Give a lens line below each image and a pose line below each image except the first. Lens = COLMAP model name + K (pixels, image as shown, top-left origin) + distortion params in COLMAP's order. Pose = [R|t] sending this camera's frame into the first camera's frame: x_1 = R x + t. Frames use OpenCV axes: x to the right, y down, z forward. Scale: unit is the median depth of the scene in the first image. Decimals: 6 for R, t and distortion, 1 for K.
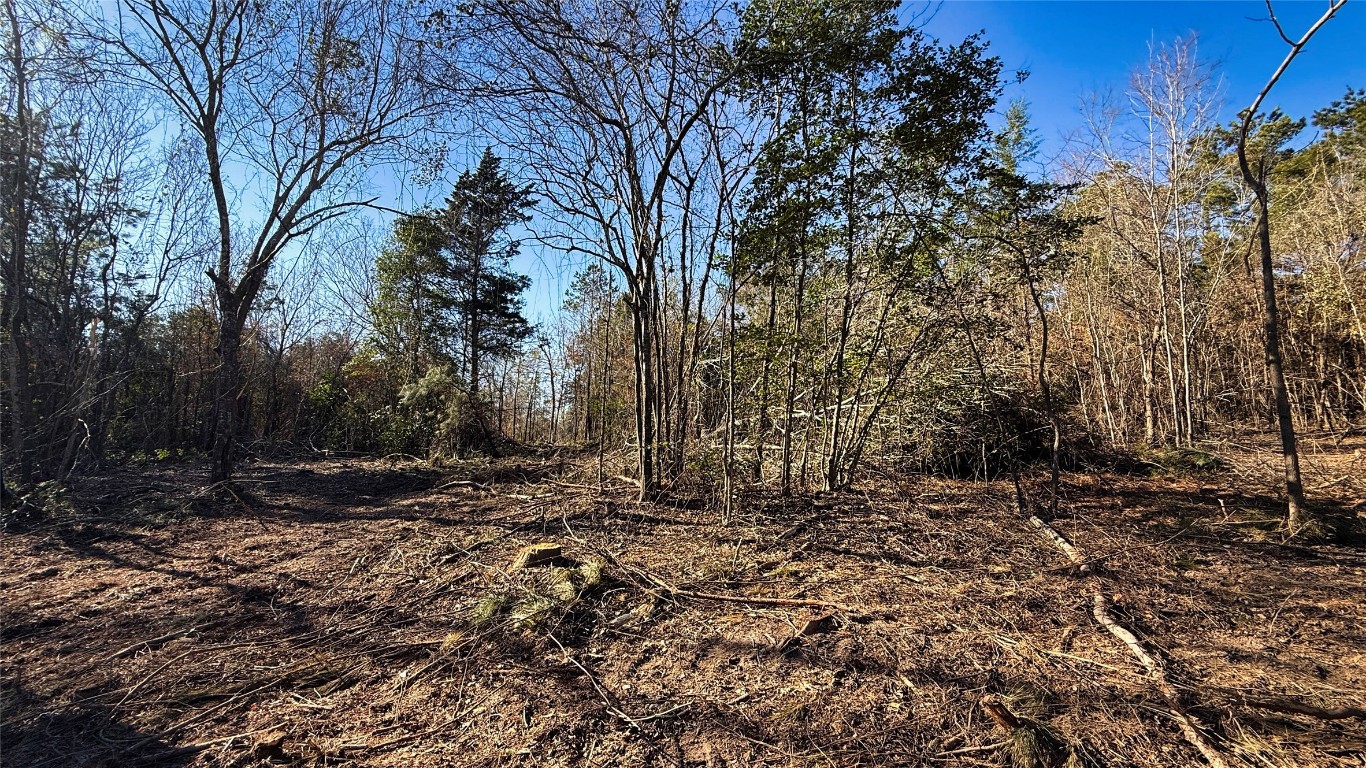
lens RADIAL K [[541.2, 0, 679.4], [0, 541.2, 385.6], [0, 0, 1]] dist [-0.004127, 0.000191]
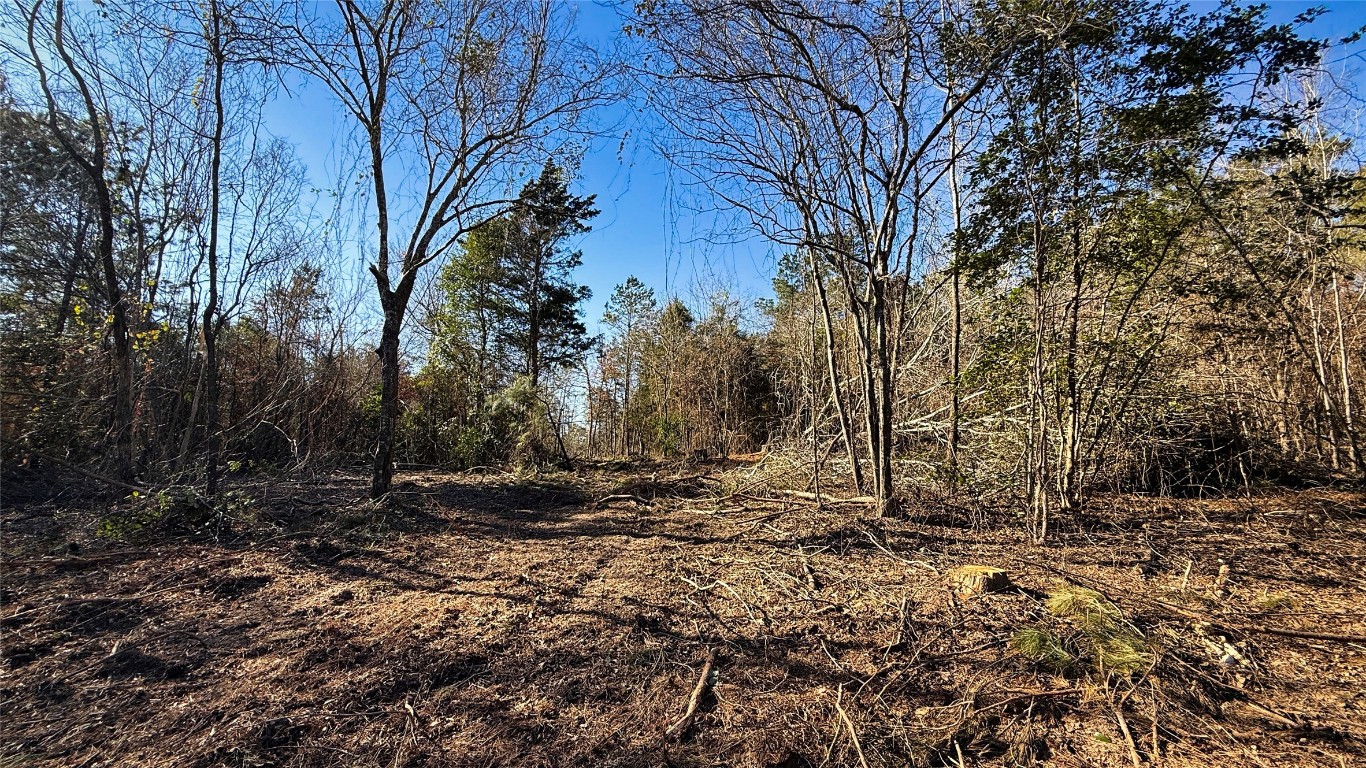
lens RADIAL K [[541.2, 0, 686.4], [0, 541.2, 384.9], [0, 0, 1]] dist [-0.004127, 0.000191]
pose [[0.999930, 0.009164, 0.007470, -0.109111], [-0.008929, 0.999484, -0.030859, 0.004994], [-0.007749, 0.030790, 0.999496, 0.019561]]
